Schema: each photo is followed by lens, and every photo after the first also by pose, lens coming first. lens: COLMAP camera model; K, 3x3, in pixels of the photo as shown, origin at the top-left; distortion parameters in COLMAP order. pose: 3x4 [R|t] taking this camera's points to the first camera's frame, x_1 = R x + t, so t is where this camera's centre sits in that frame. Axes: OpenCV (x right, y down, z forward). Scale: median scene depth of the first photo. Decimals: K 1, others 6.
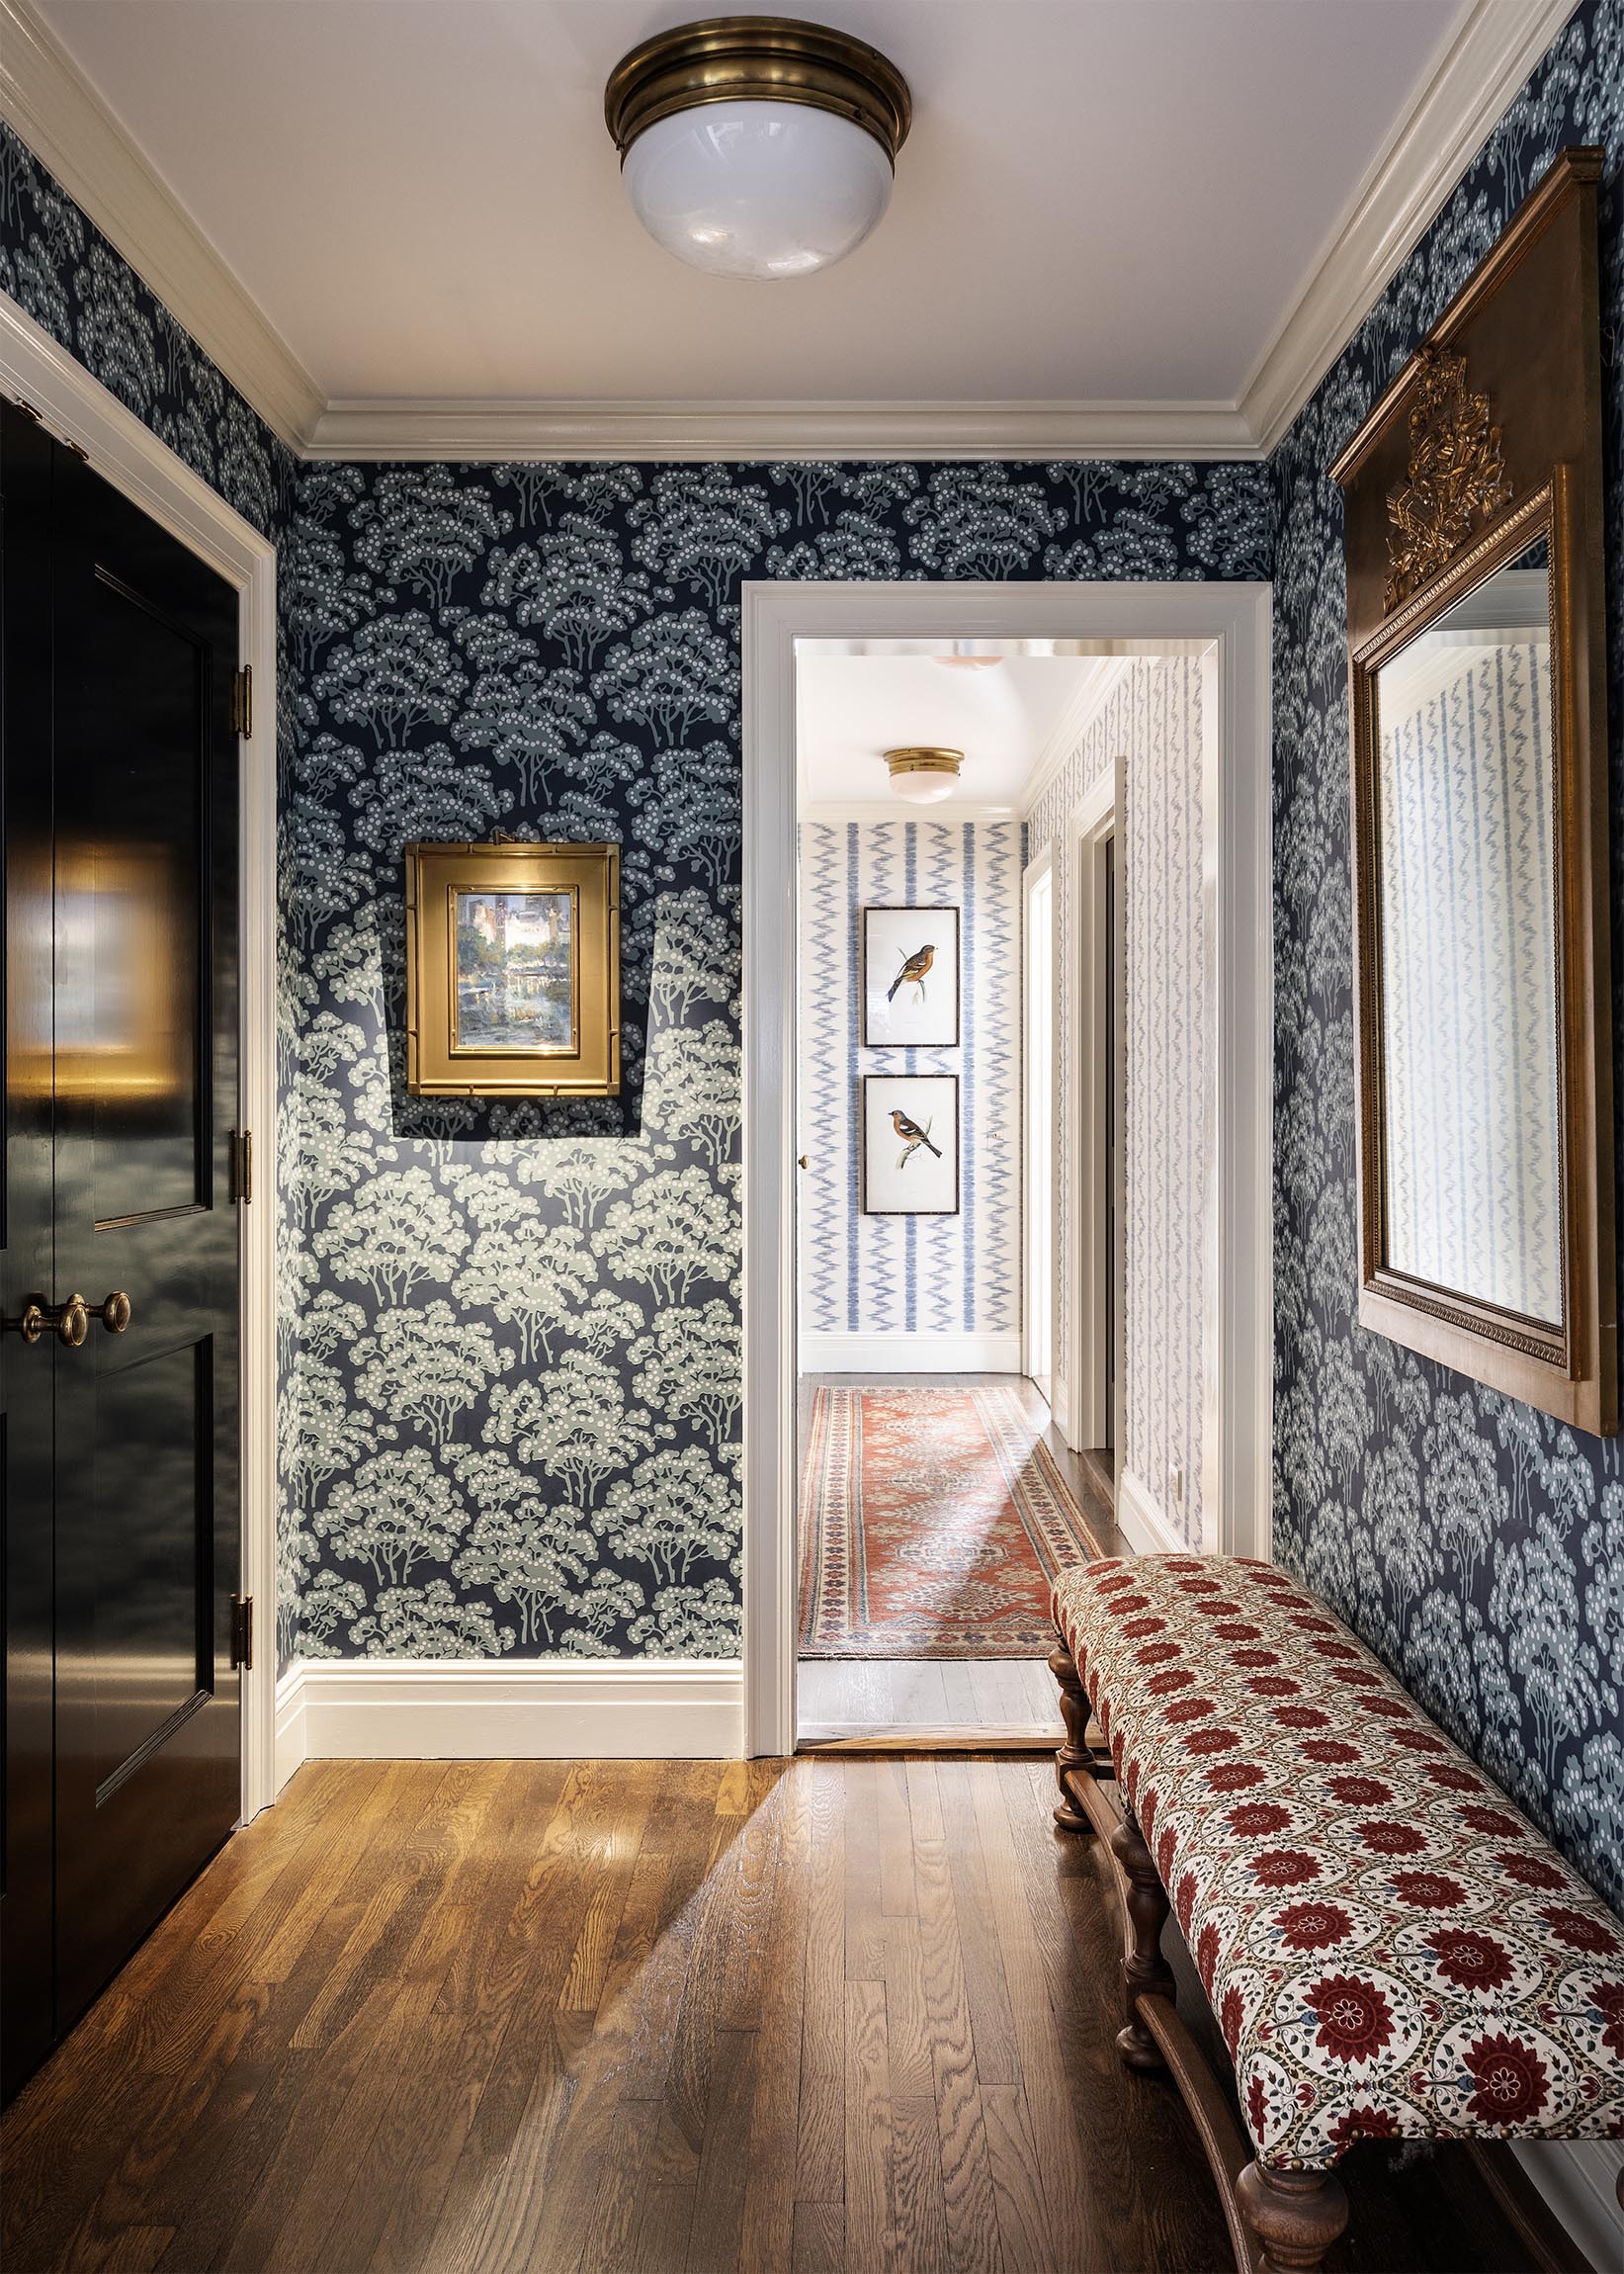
lens RADIAL K [[2045.2, 0, 825.4], [0, 2045.2, 1119.3], [0, 0, 1]] dist [-0.013632, -0.003946]
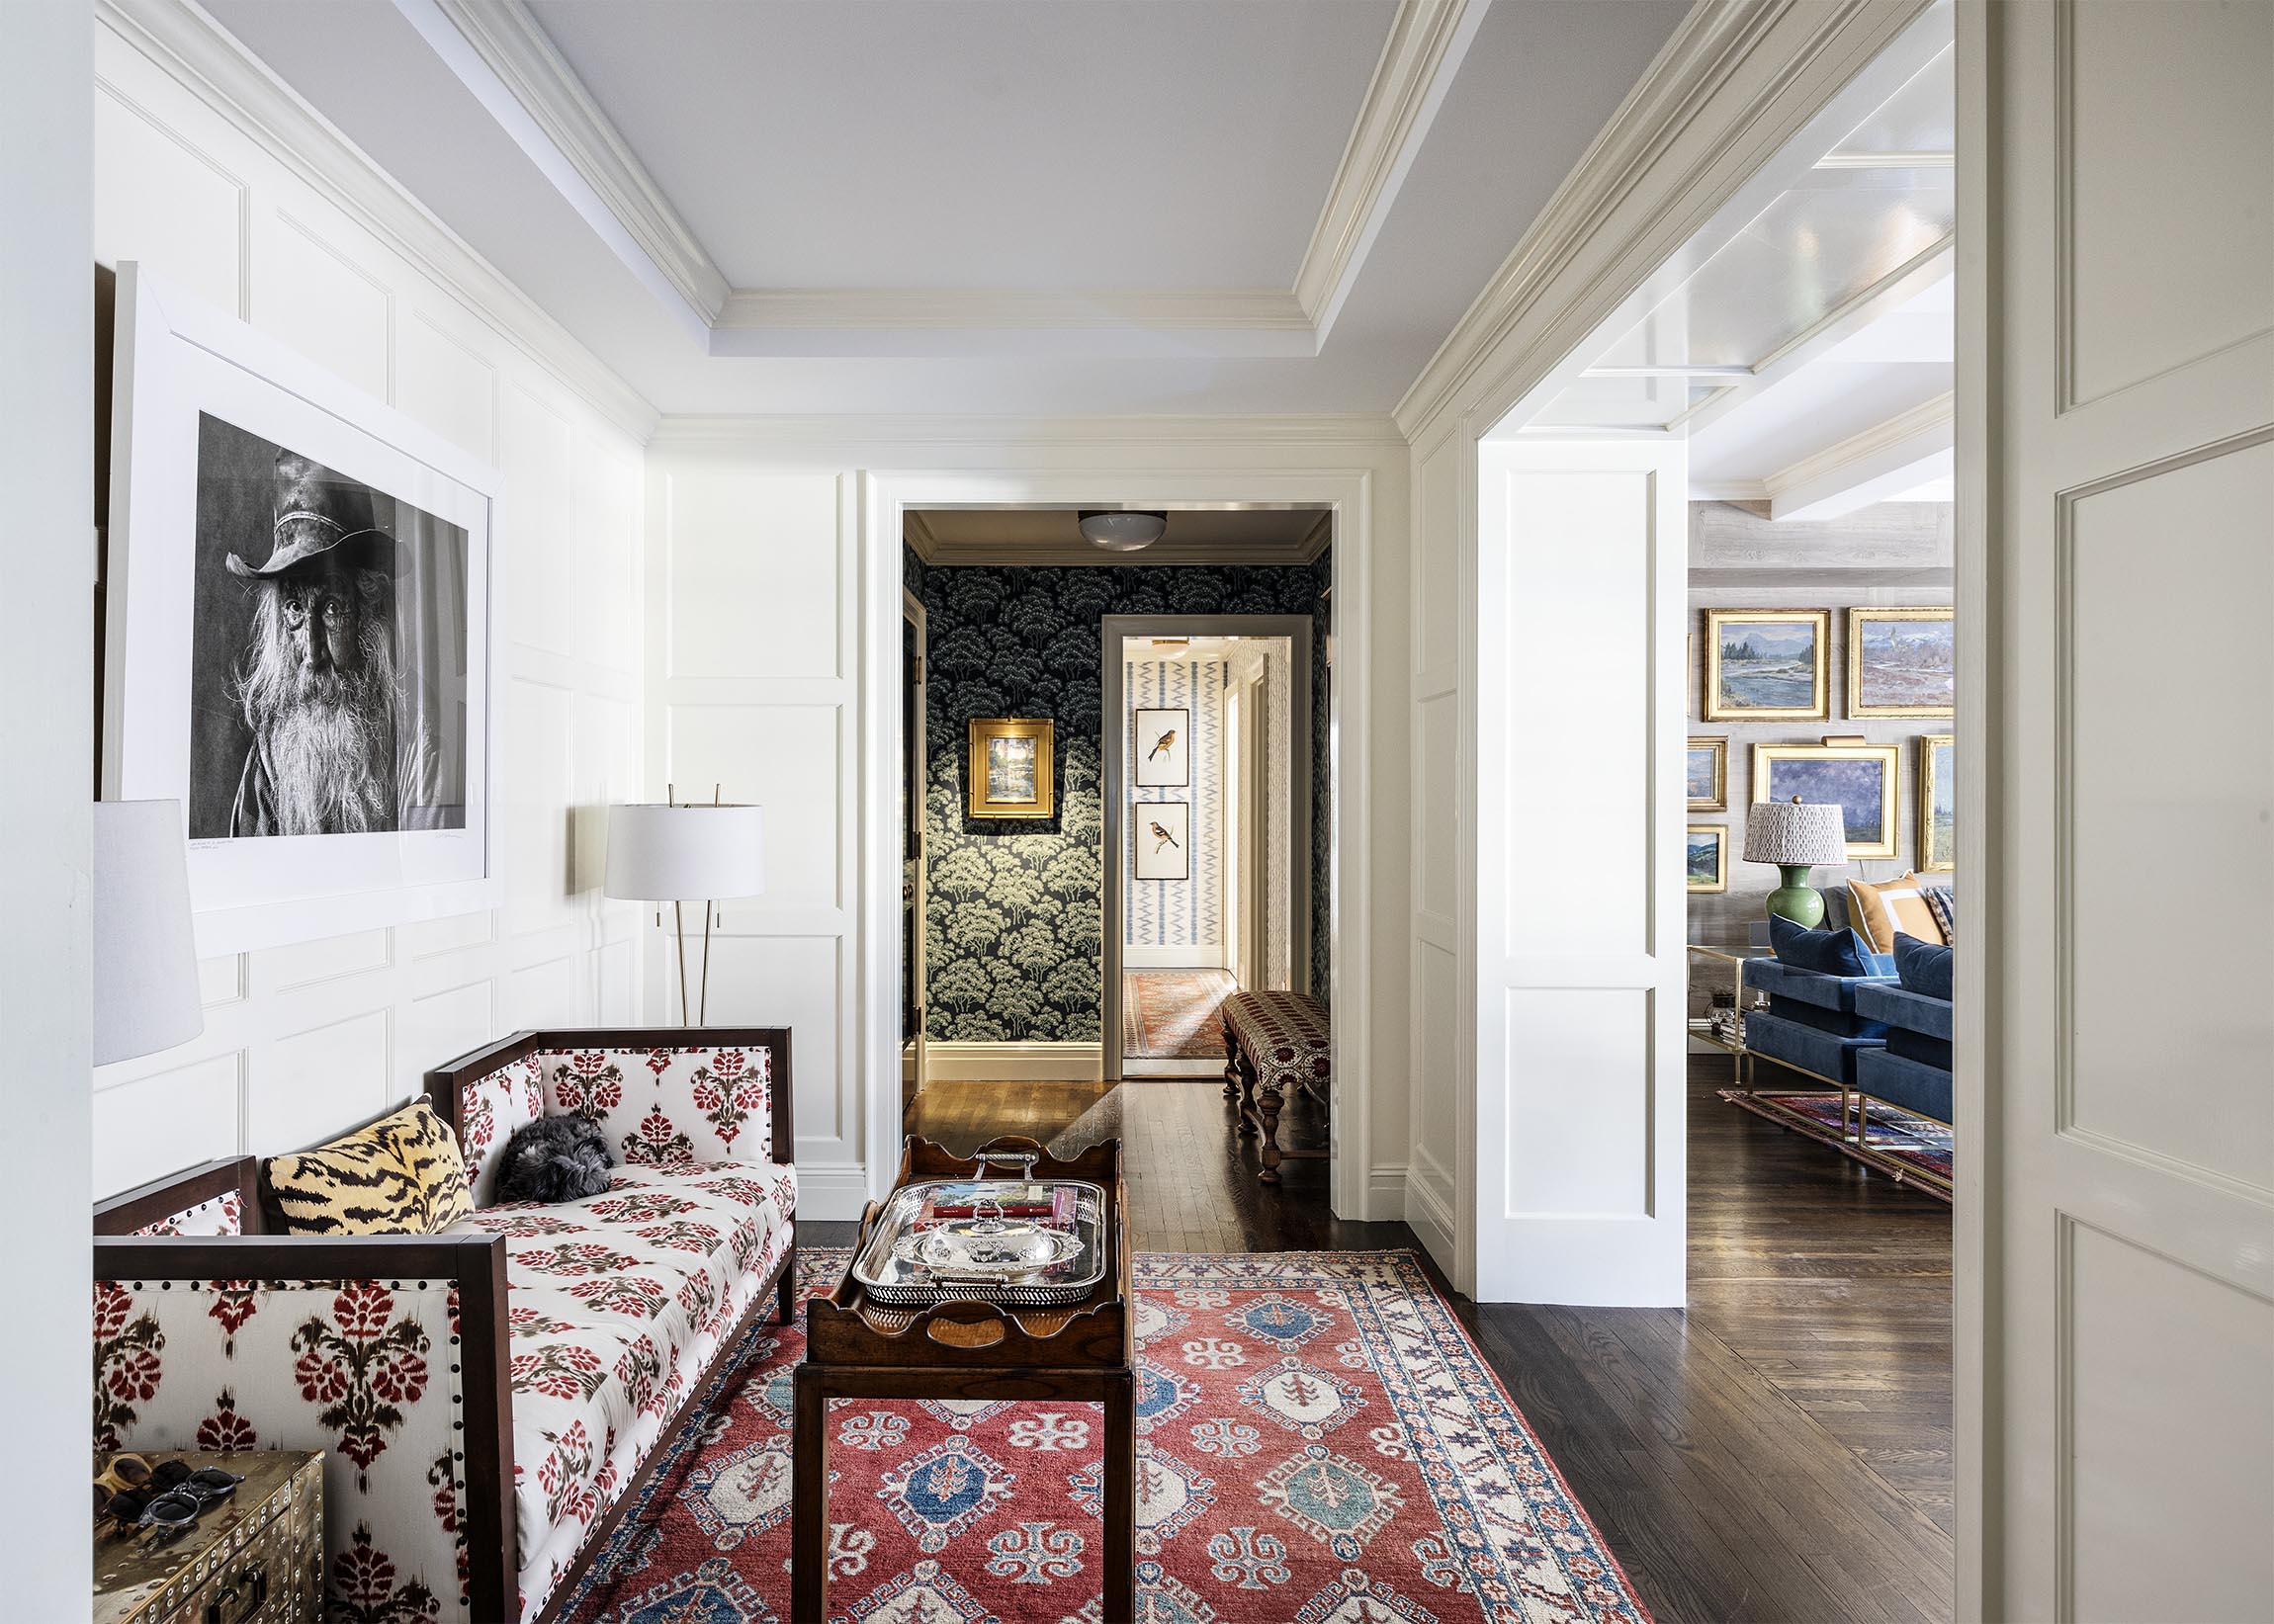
lens RADIAL K [[1344.6, 0, 1117.7], [0, 1344.6, 824.6], [0, 0, 1]] dist [0.001044, 0.000016]
pose [[0.999928, 0.001793, 0.011869, -0.040341], [-0.001779, 0.999998, -0.001140, -0.001731], [-0.011871, 0.001118, 0.999929, -0.655068]]
